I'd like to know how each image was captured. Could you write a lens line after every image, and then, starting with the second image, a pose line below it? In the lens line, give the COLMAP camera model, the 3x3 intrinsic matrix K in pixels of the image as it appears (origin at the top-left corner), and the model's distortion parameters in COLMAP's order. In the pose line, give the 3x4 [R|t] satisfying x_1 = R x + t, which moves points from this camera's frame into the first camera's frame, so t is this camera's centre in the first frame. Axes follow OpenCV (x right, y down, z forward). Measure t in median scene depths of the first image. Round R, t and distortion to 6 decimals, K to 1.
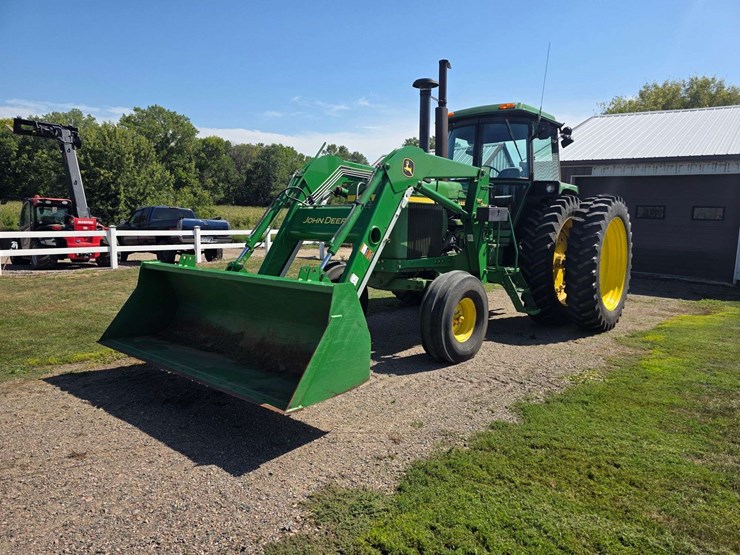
lens RADIAL K [[493.3, 0, 371.0], [0, 493.3, 270.1], [0, 0, 1]] dist [0.063042, -0.055965]
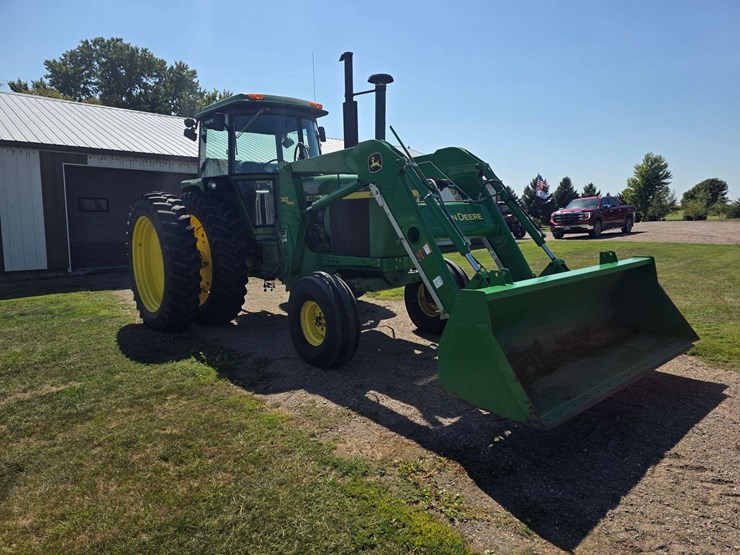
lens RADIAL K [[494.3, 0, 366.3], [0, 494.3, 286.4], [0, 0, 1]] dist [0.064174, -0.060455]
pose [[0.152750, -0.163843, 0.974589, -0.834425], [0.119425, 0.981995, 0.146370, -0.102235], [-0.981023, 0.094032, 0.169566, 0.803562]]
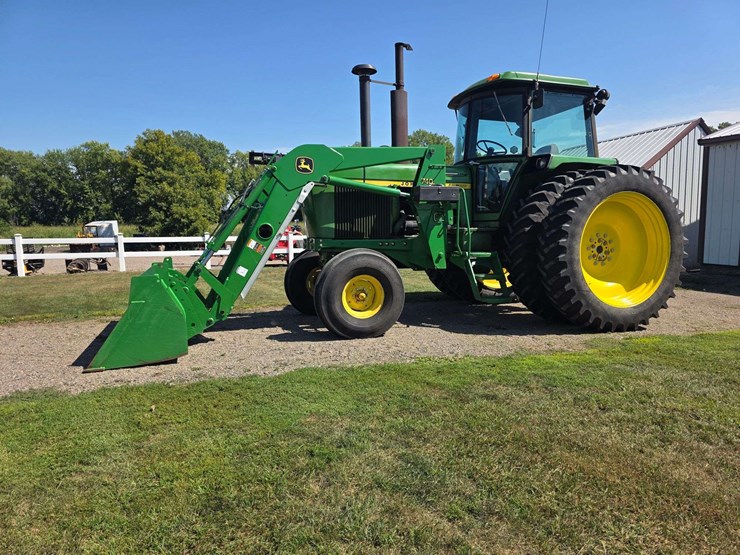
lens RADIAL K [[495.6, 0, 375.1], [0, 495.6, 271.8], [0, 0, 1]] dist [0.059756, -0.055845]
pose [[0.873144, 0.017302, -0.487156, 0.574942], [-0.028711, 0.999460, -0.015963, 0.052111], [0.486617, 0.027925, 0.873169, 0.103090]]
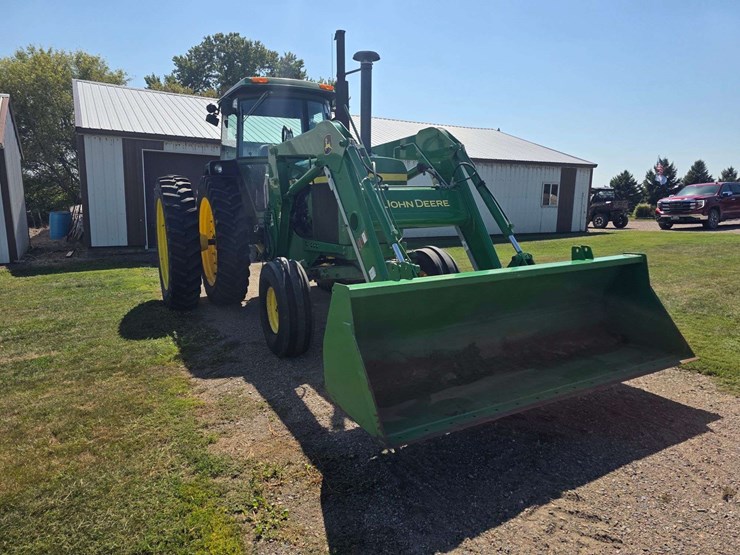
lens RADIAL K [[492.5, 0, 370.0], [0, 492.5, 277.5], [0, 0, 1]] dist [0.059538, -0.054436]
pose [[0.355918, -0.165016, 0.919833, -0.735299], [0.105442, 0.985092, 0.135924, -0.077813], [-0.928550, 0.048611, 0.368011, 0.601136]]
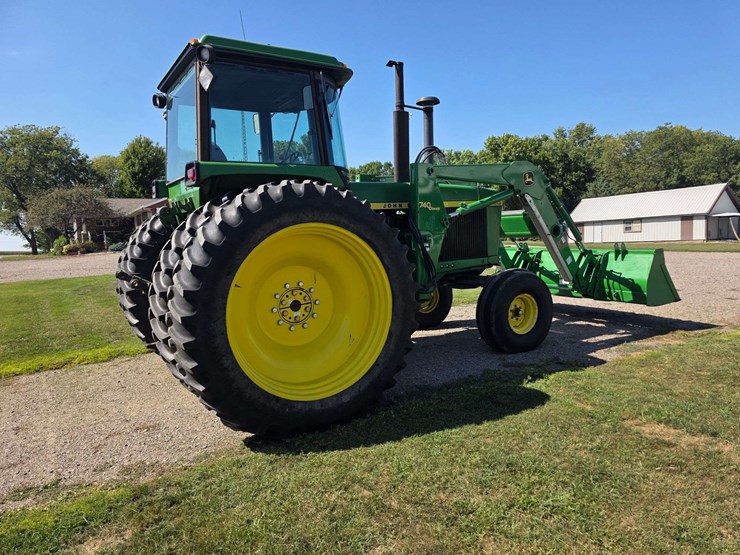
lens RADIAL K [[503.8, 0, 380.4], [0, 503.8, 281.9], [0, 0, 1]] dist [0.064532, -0.059721]
pose [[-0.956840, -0.003611, 0.290594, -0.109613], [0.058304, 0.977207, 0.204123, -0.193593], [-0.284708, 0.212256, -0.934820, 1.925319]]
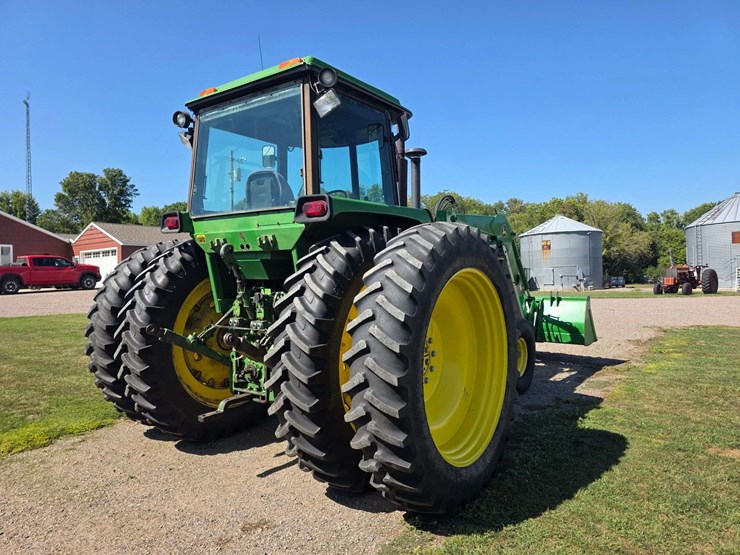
lens RADIAL K [[502.8, 0, 361.9], [0, 502.8, 277.9], [0, 0, 1]] dist [0.007677, 0.002756]
pose [[-0.997108, 0.007730, -0.075606, 0.270668], [-0.001342, 0.992868, 0.119209, -0.199001], [0.075988, 0.118965, -0.989986, 1.916593]]
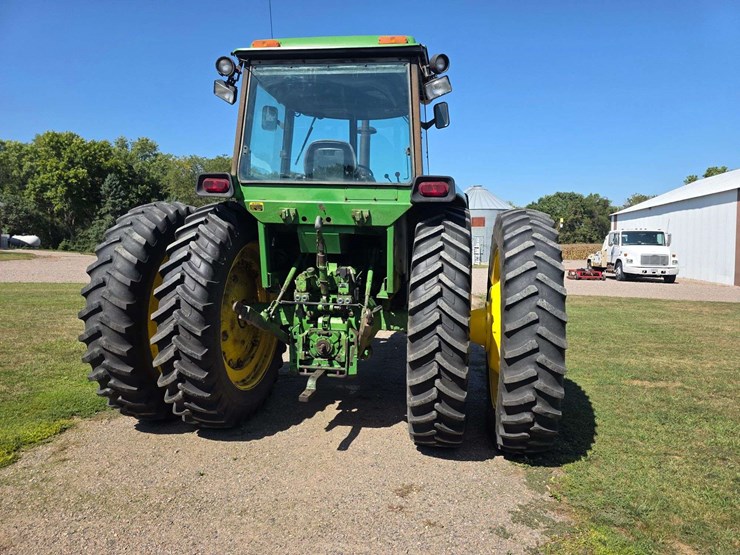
lens RADIAL K [[495.6, 0, 375.1], [0, 495.6, 271.8], [0, 0, 1]] dist [0.059756, -0.055845]
pose [[-0.853074, 0.004987, -0.521766, 0.652452], [-0.083814, 0.985660, 0.146456, -0.192912], [0.515015, 0.168669, -0.840423, 1.819121]]
